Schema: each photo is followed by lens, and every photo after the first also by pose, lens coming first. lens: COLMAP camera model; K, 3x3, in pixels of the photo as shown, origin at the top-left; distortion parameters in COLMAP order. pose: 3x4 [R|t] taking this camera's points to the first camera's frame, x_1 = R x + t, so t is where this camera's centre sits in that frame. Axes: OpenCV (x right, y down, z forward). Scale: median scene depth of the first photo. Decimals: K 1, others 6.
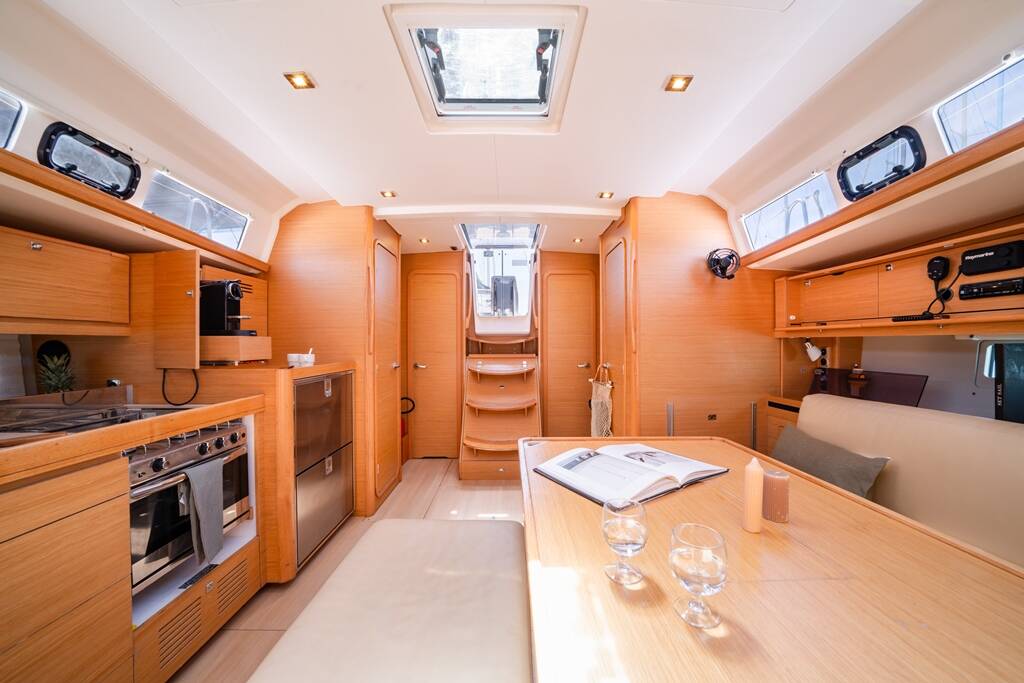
lens RADIAL K [[367.7, 0, 510.4], [0, 367.7, 344.8], [0, 0, 1]] dist [-0.013795, 0.000215]
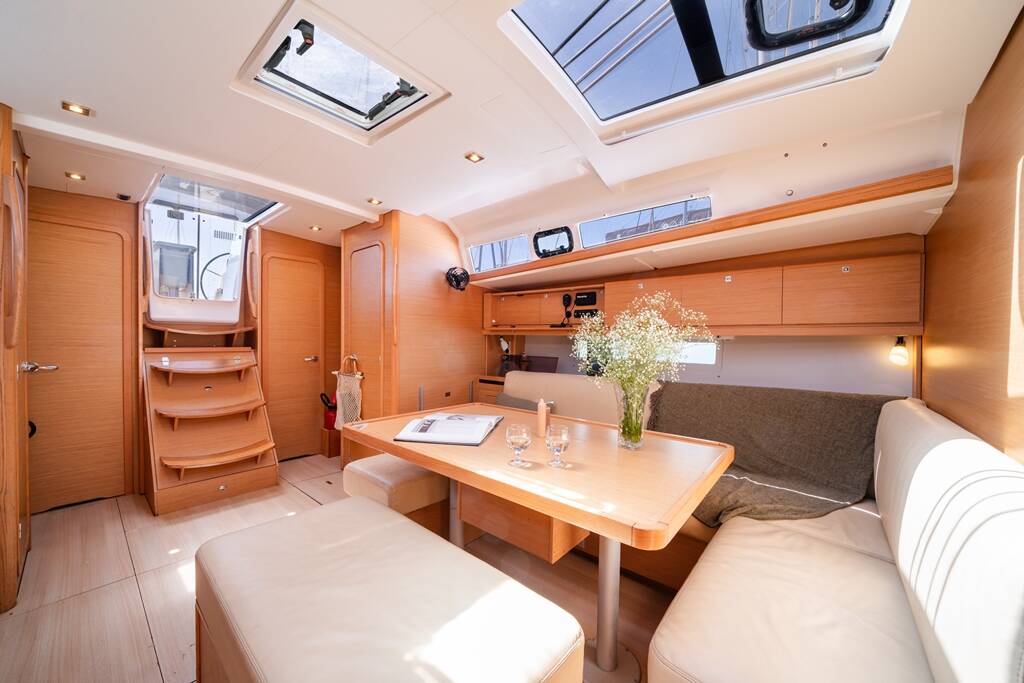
lens RADIAL K [[378.7, 0, 512.0], [0, 378.7, 341.5], [0, 0, 1]] dist [-0.000283, 0.000056]
pose [[0.656436, 0.006963, 0.754349, -0.328166], [-0.013448, 0.999907, 0.002473, 0.002797], [-0.754262, -0.011768, 0.656469, -0.061712]]
